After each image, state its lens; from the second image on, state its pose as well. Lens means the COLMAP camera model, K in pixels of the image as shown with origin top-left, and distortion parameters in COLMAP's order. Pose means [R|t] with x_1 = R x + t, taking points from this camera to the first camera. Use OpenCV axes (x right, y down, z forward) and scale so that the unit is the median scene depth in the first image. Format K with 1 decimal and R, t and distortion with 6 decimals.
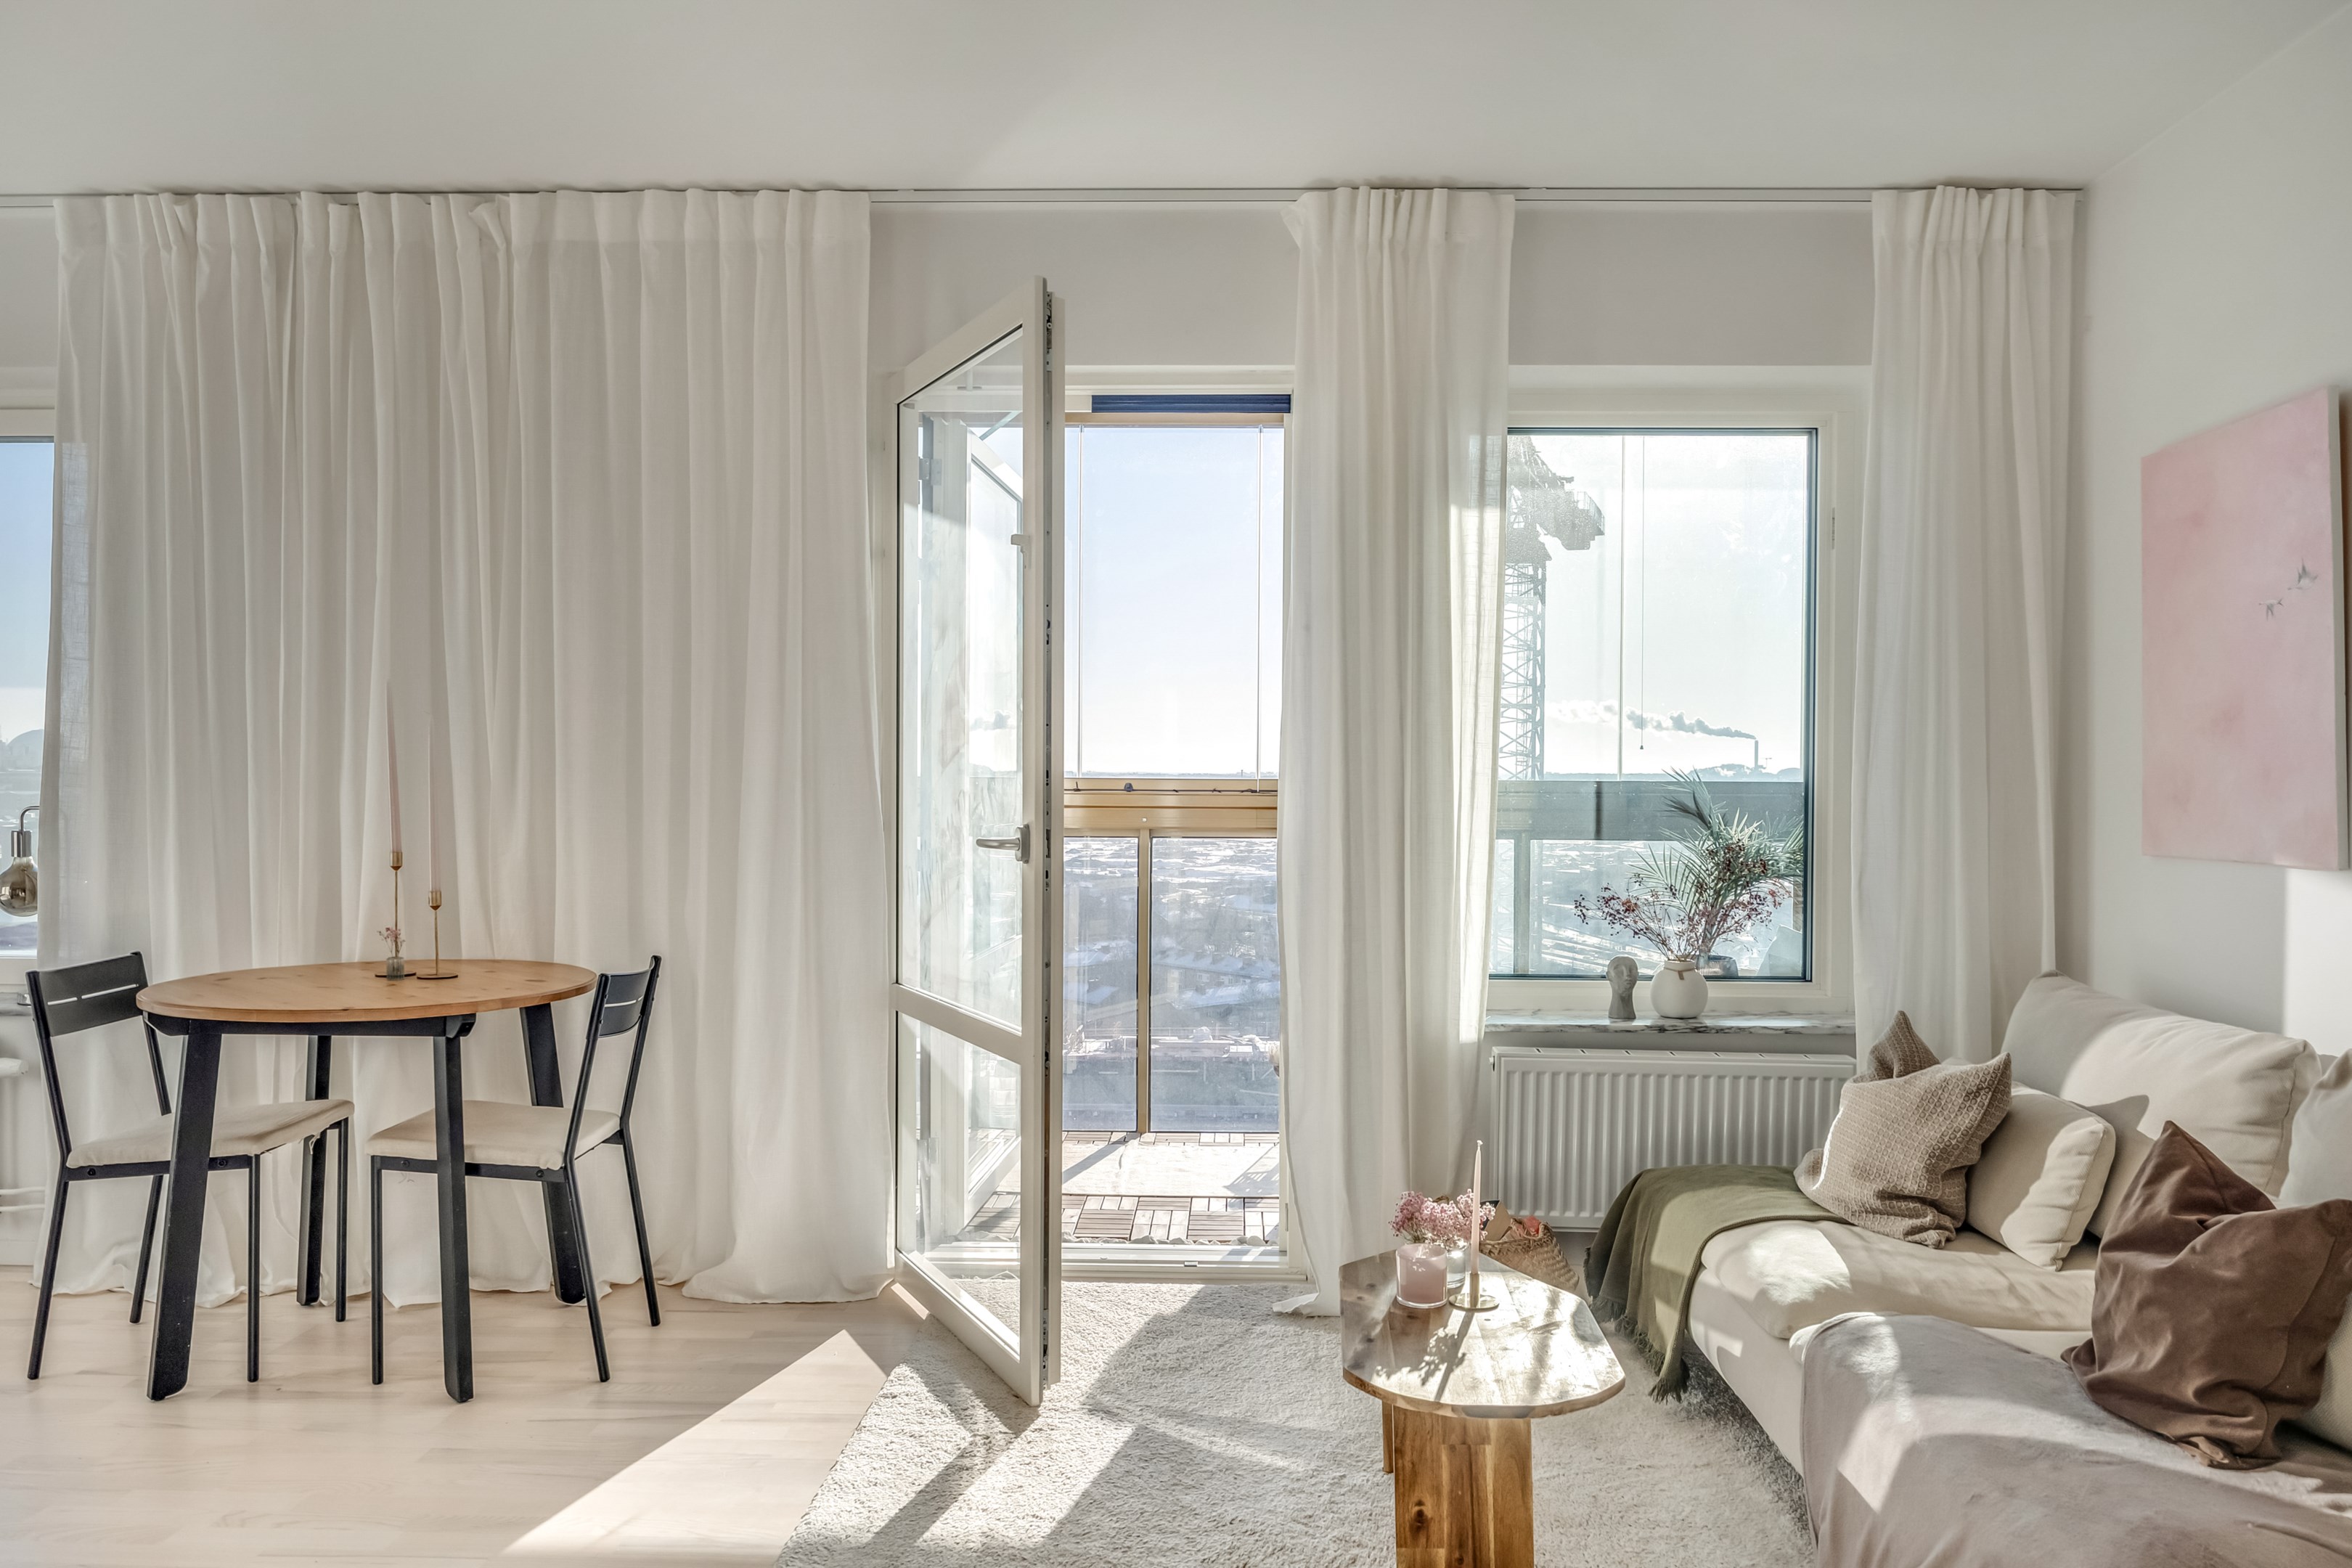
lens RADIAL K [[1646.1, 0, 1175.7], [0, 1646.1, 796.1], [0, 0, 1]] dist [-0.003700, -0.001018]
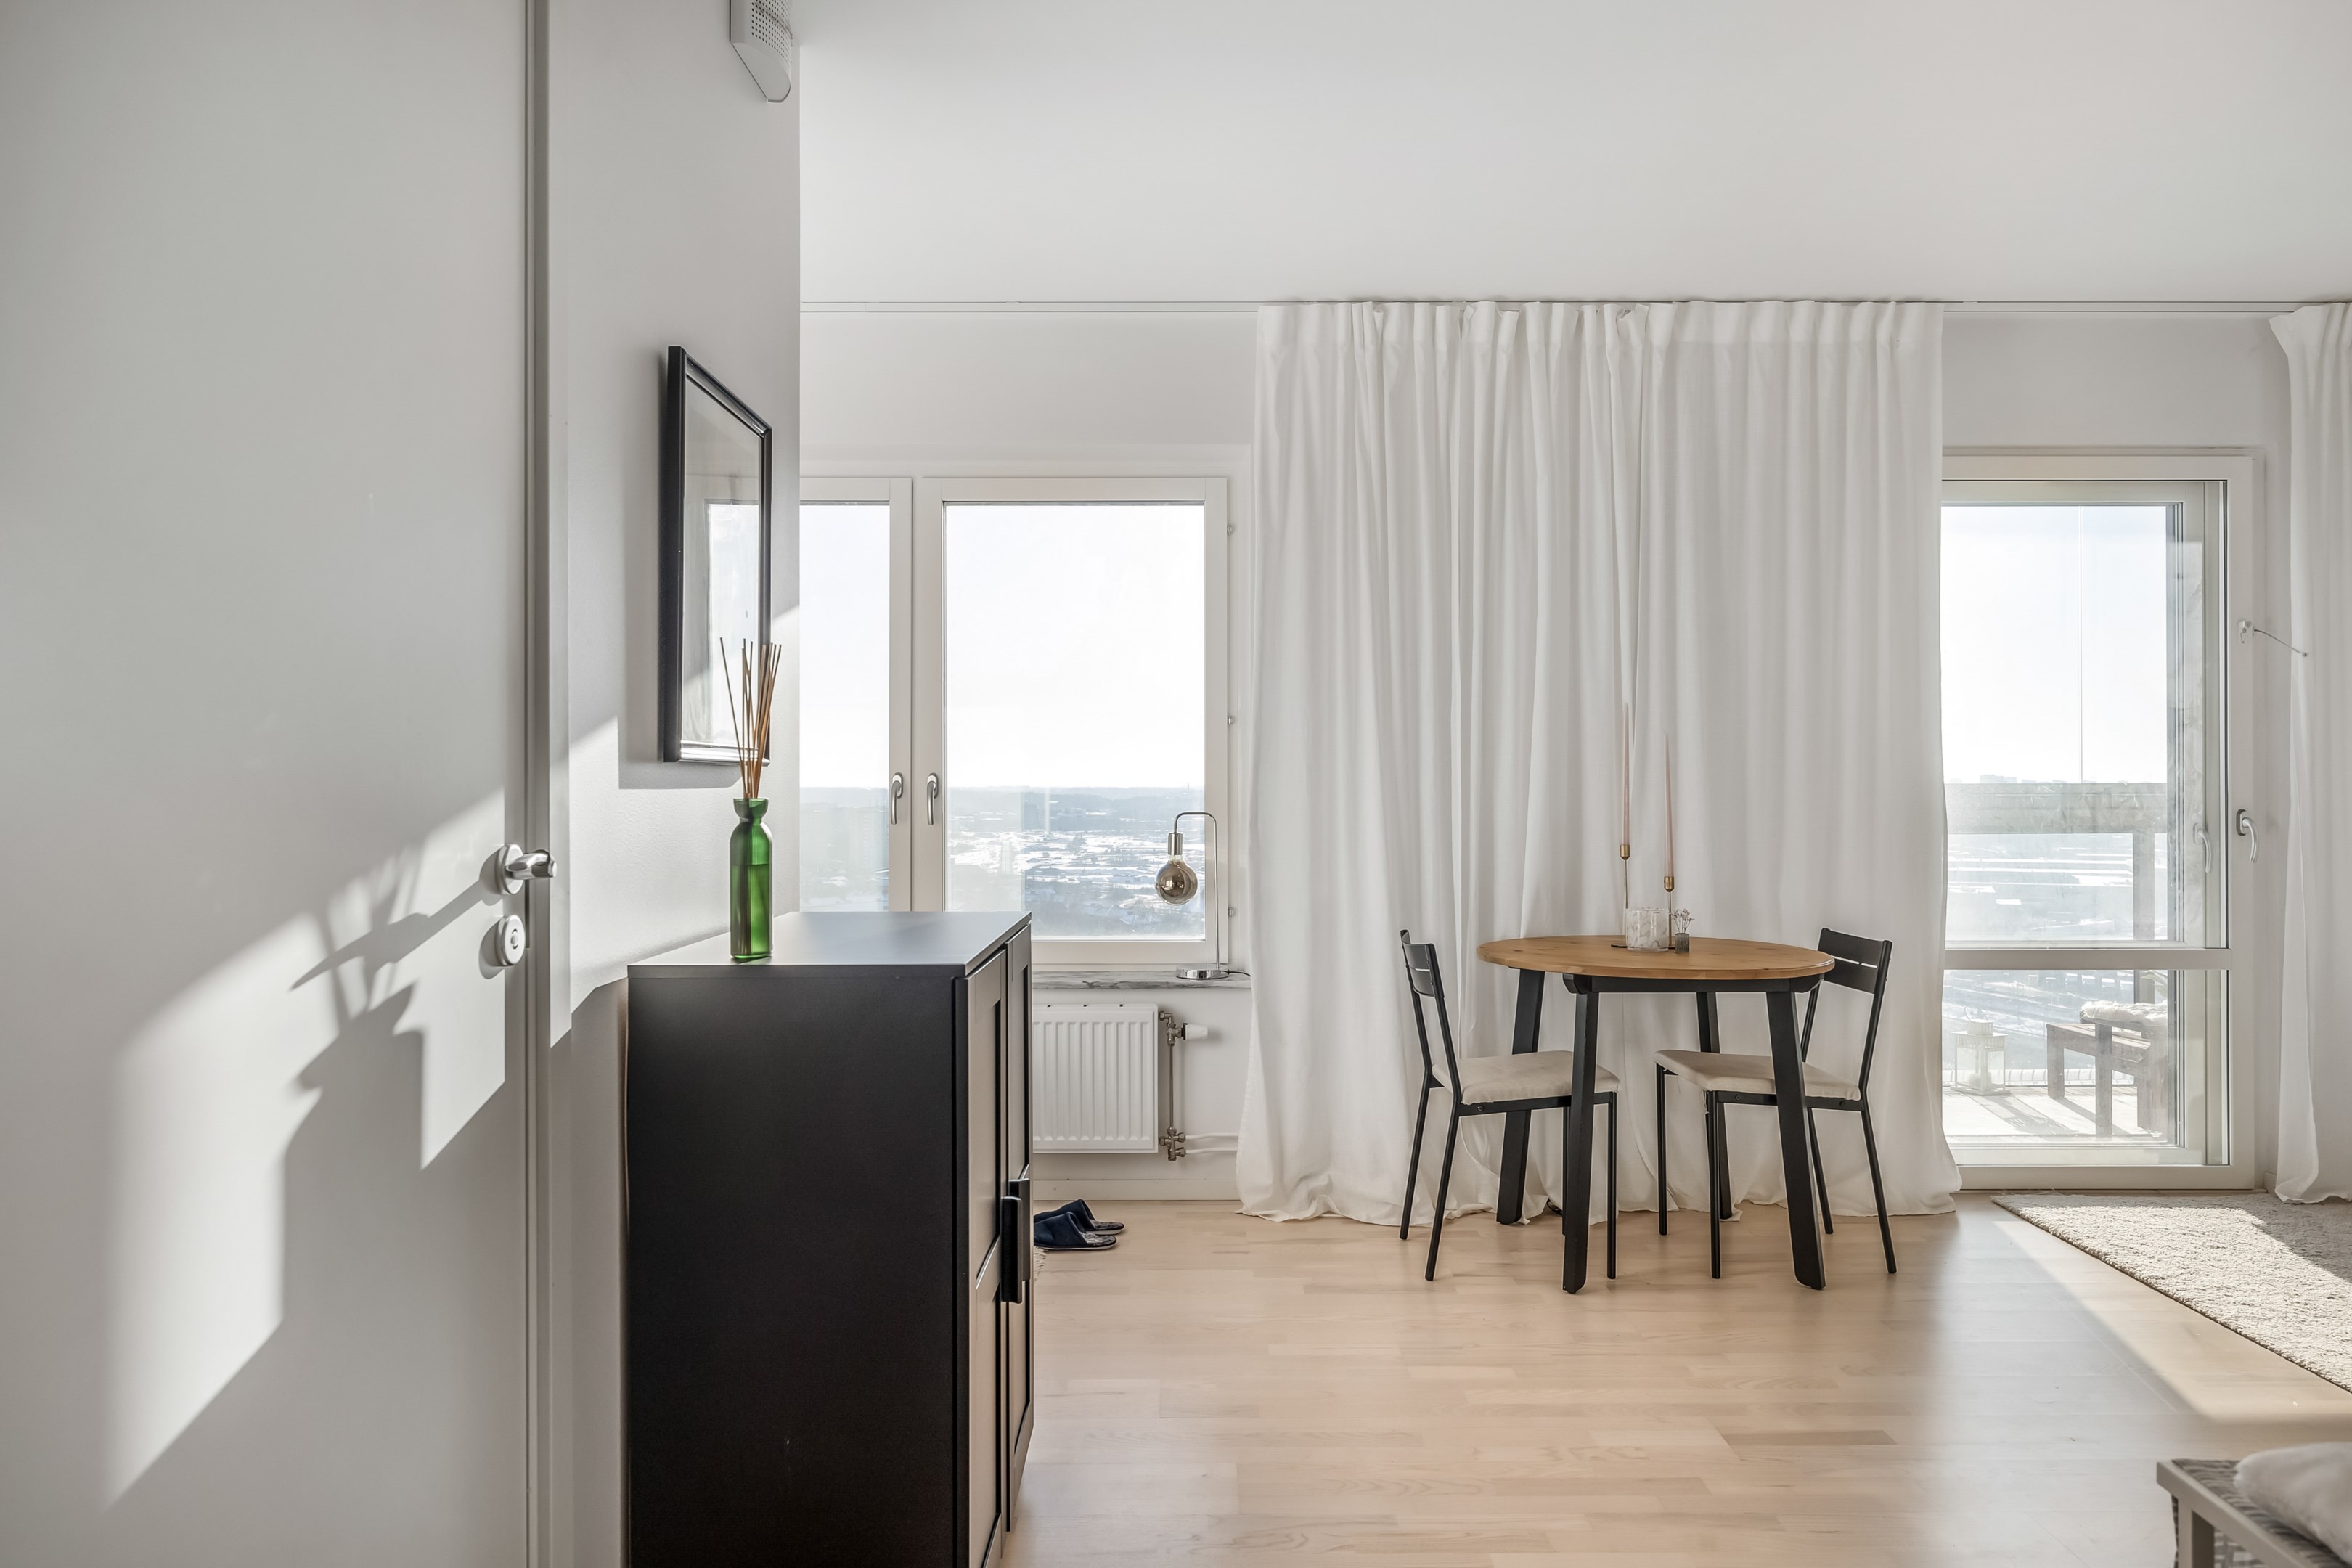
lens RADIAL K [[1532.1, 0, 1192.7], [0, 1532.1, 780.8], [0, 0, 1]] dist [-0.003029, 0.002460]
pose [[0.999358, -0.007751, 0.034992, -0.787845], [0.008380, 0.999805, -0.017881, 0.003965], [-0.034847, 0.018163, 0.999228, -0.114058]]
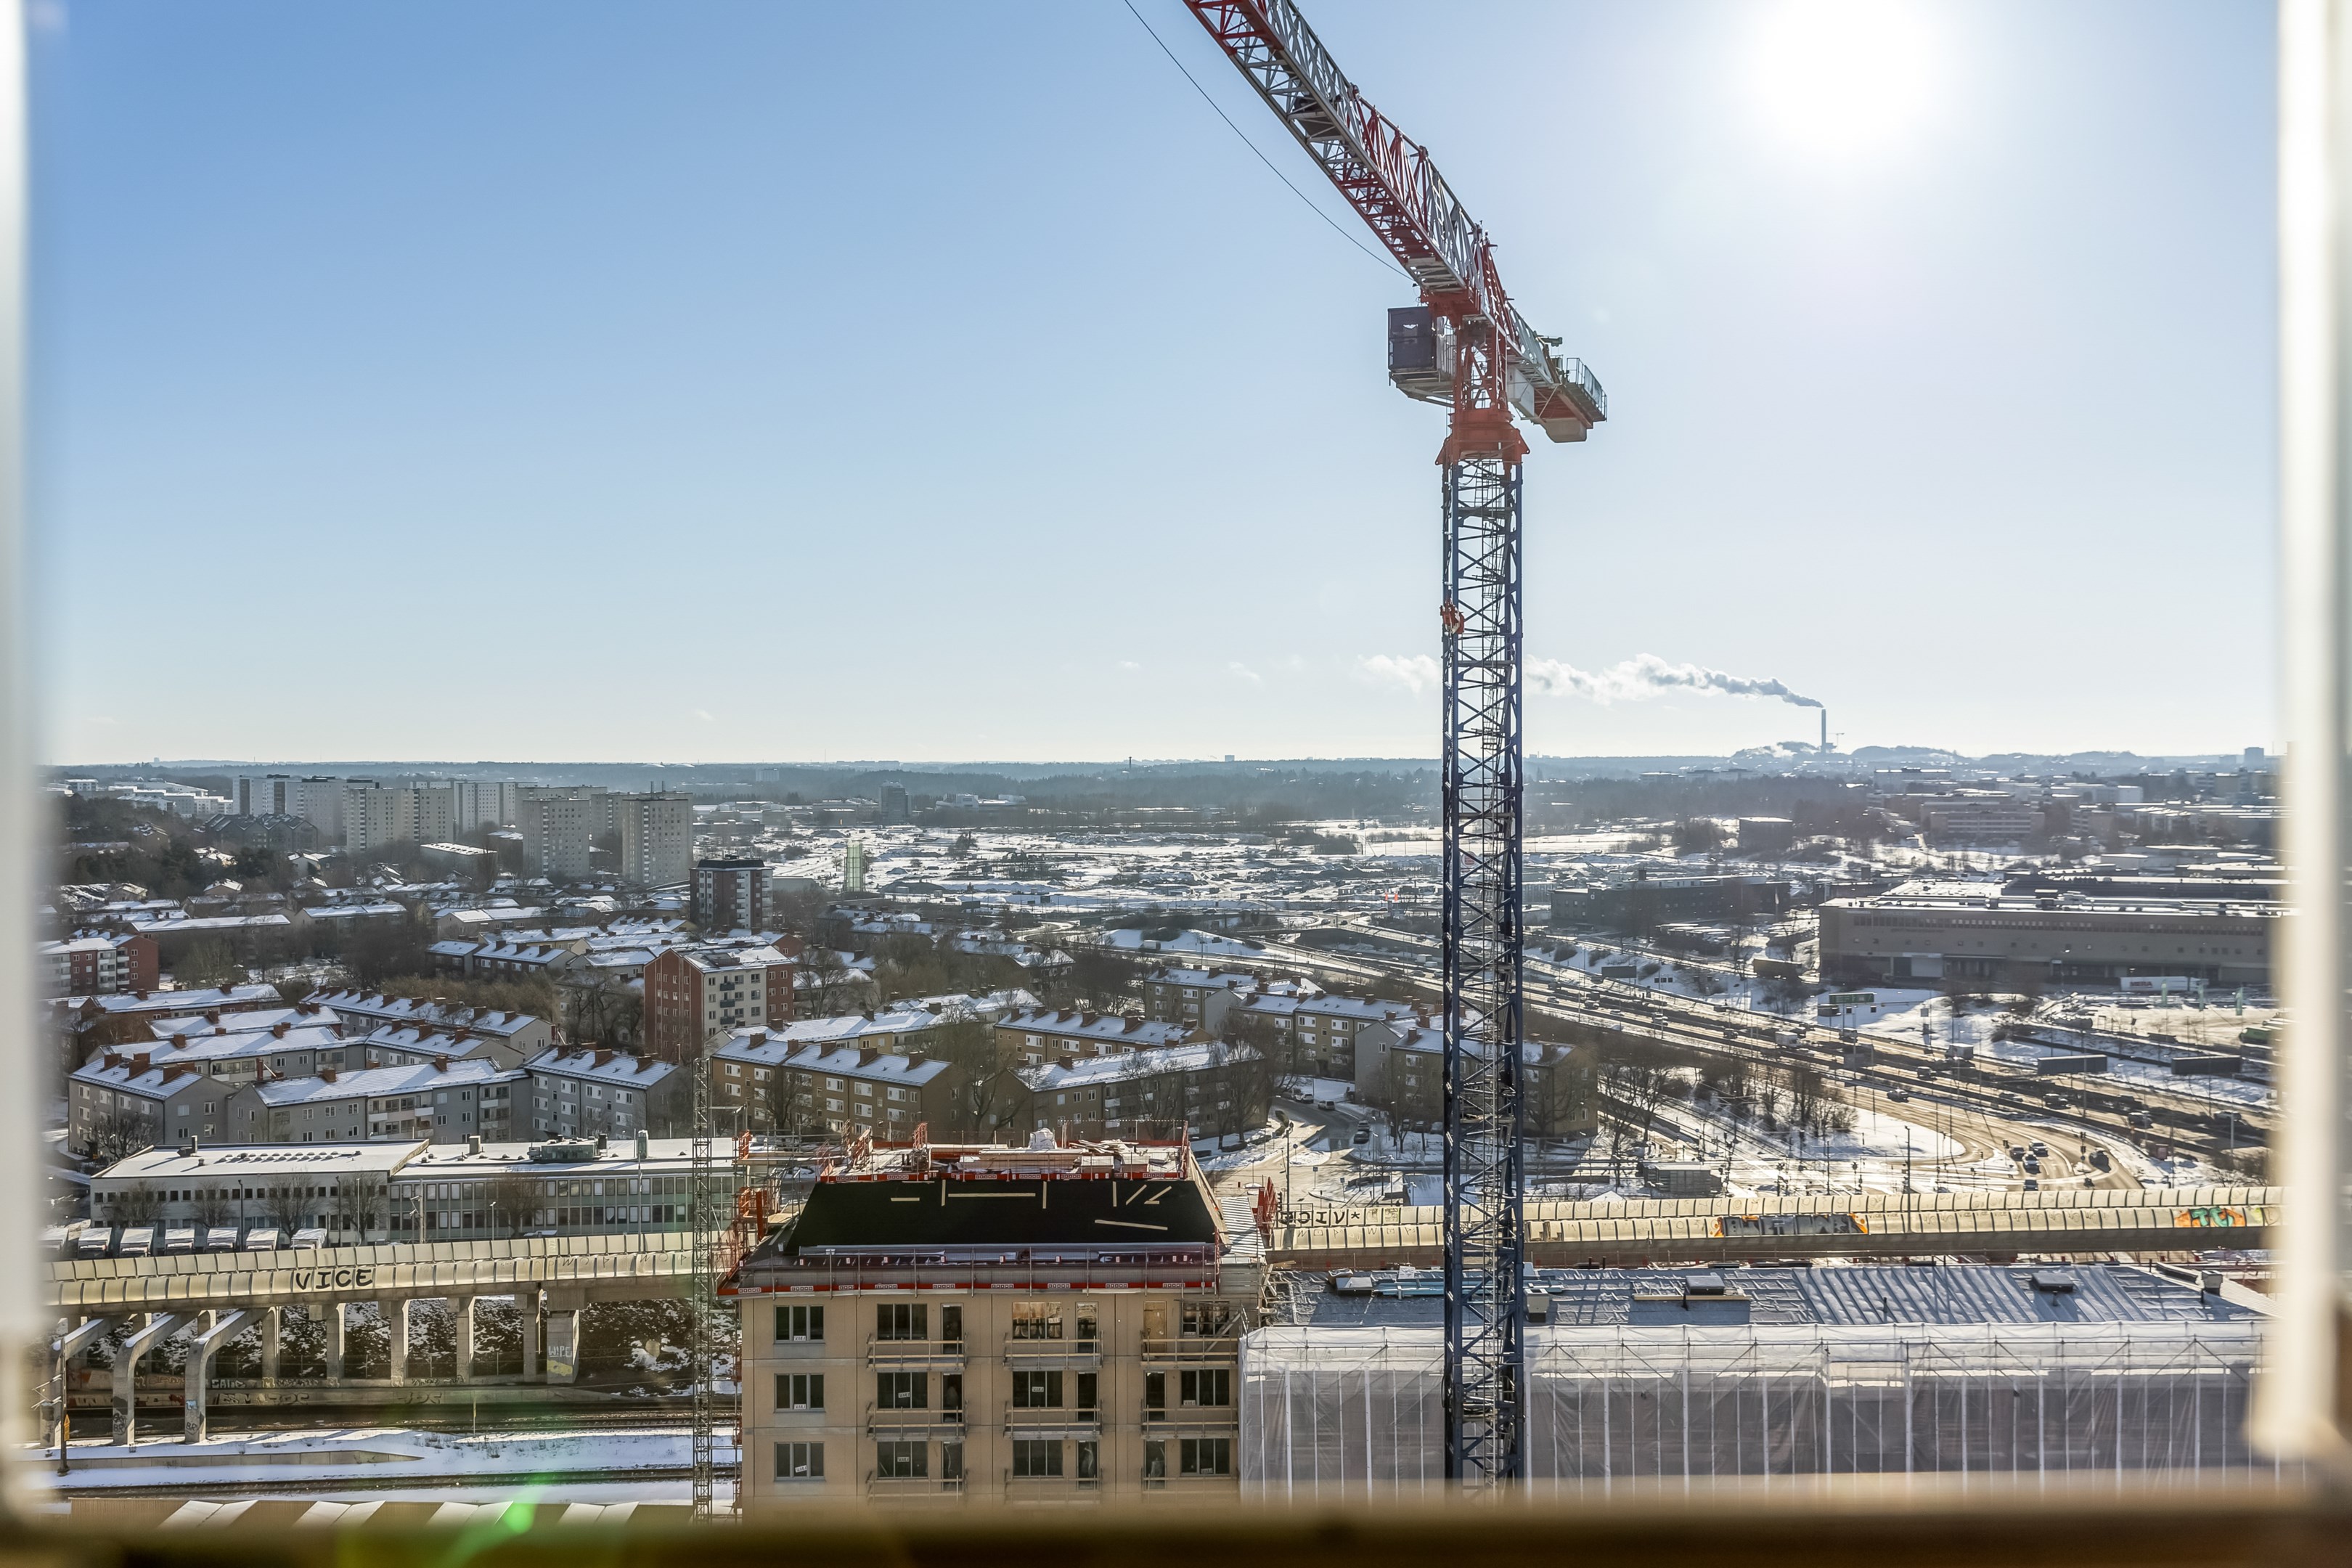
lens RADIAL K [[2271.6, 0, 1163.5], [0, 2271.6, 779.8], [0, 0, 1]] dist [0.021430, 0.000000]
pose [[0.998282, -0.009206, 0.057868, 0.456263], [0.009556, 0.999938, -0.005782, -0.040402], [-0.057811, 0.006325, 0.998308, 1.364136]]
